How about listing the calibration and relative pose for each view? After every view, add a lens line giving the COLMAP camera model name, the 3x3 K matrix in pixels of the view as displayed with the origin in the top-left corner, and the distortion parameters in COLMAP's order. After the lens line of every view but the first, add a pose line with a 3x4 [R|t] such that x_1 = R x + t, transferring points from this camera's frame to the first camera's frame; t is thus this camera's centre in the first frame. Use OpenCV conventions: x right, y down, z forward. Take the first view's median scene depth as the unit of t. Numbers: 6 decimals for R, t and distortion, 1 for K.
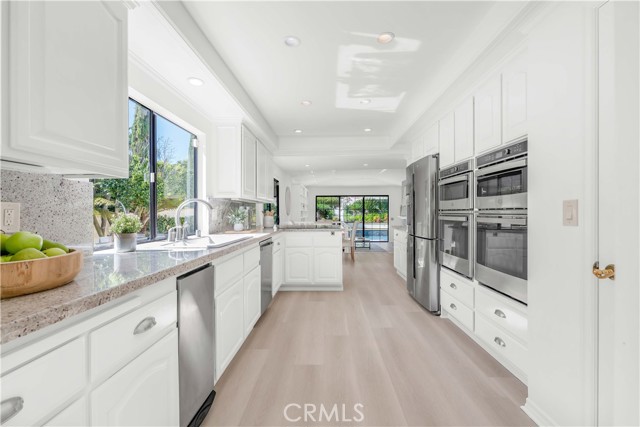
lens RADIAL K [[270.6, 0, 320.1], [0, 270.6, 210.3], [0, 0, 1]] dist [0.001617, 0.000169]
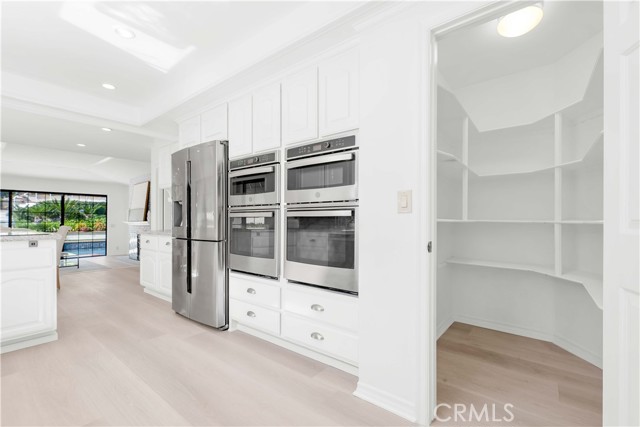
lens RADIAL K [[270.6, 0, 322.6], [0, 270.6, 218.1], [0, 0, 1]] dist [0.001617, 0.000169]
pose [[0.588594, 0.006560, 0.808402, -0.078997], [-0.010060, 0.999949, -0.000790, 0.034367], [-0.808366, -0.007667, 0.588630, 0.255978]]
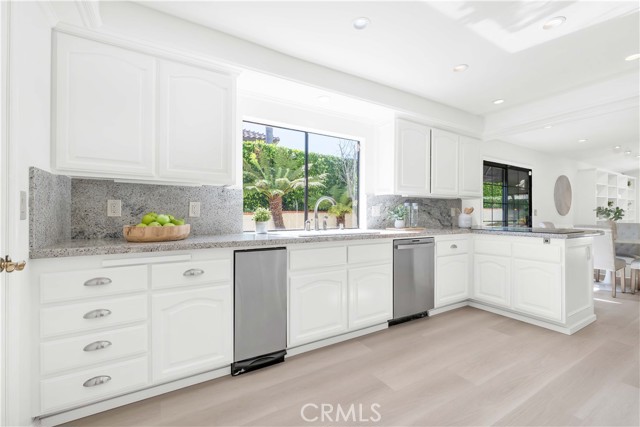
lens RADIAL K [[270.6, 0, 318.6], [0, 270.6, 211.4], [0, 0, 1]] dist [0.001617, 0.000169]
pose [[0.552922, 0.000580, -0.833233, 0.402715], [0.002000, 0.999996, 0.002024, 0.014968], [0.833231, -0.002786, 0.552919, 0.247408]]
